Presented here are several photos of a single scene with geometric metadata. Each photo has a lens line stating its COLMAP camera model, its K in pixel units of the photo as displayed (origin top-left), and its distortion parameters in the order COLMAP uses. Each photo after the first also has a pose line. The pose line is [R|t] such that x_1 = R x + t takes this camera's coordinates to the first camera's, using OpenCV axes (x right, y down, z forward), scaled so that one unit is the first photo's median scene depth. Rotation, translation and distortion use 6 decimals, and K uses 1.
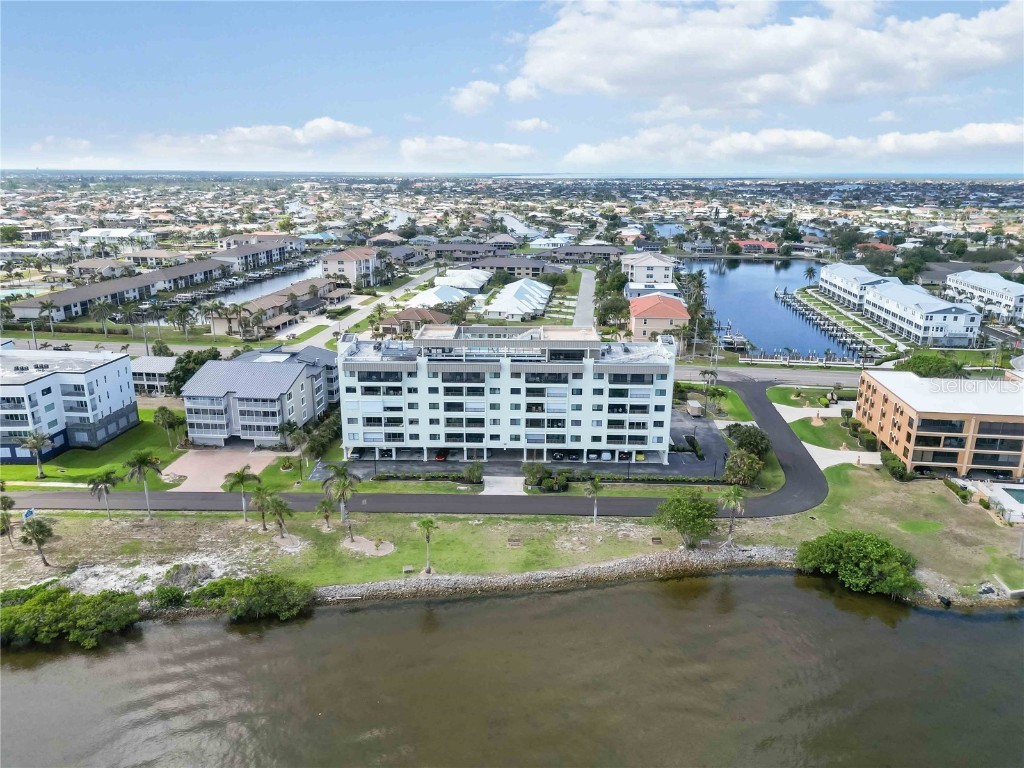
lens RADIAL K [[717.6, 0, 509.6], [0, 717.6, 382.6], [0, 0, 1]] dist [0.065281, -0.066070]
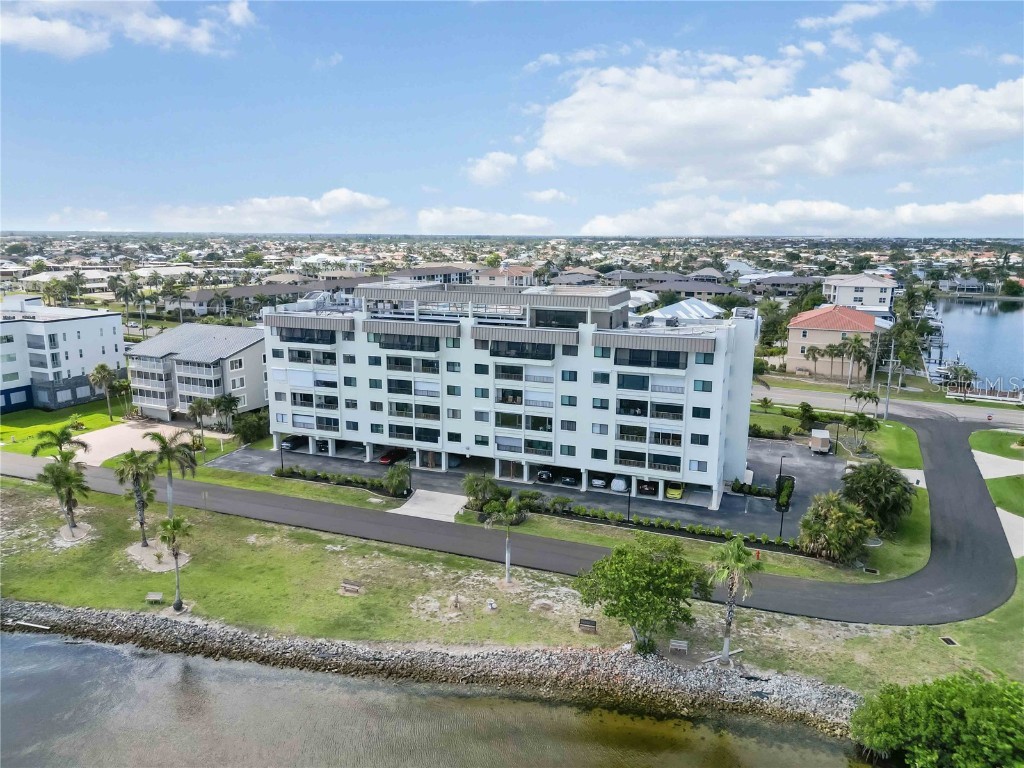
lens RADIAL K [[717.6, 0, 509.6], [0, 717.6, 382.6], [0, 0, 1]] dist [0.065281, -0.066070]
pose [[0.940824, 0.069821, -0.331626, 0.252581], [-0.097288, 0.993003, -0.066936, 0.065934], [0.324632, 0.095238, 0.941033, 0.371927]]
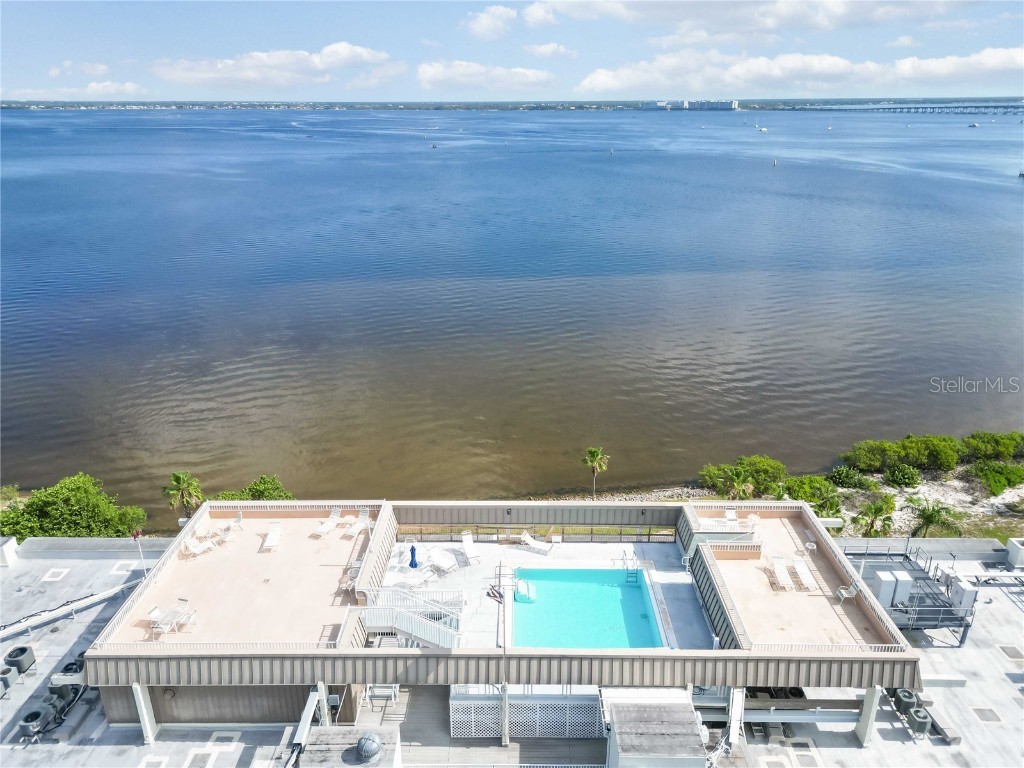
lens RADIAL K [[724.7, 0, 509.2], [0, 724.7, 382.7], [0, 0, 1]] dist [0.024511, -0.001589]
pose [[-0.999912, 0.006952, -0.011263, -0.002510], [-0.001340, 0.793421, 0.608671, -0.281335], [0.013168, 0.608633, -0.793343, 1.185685]]
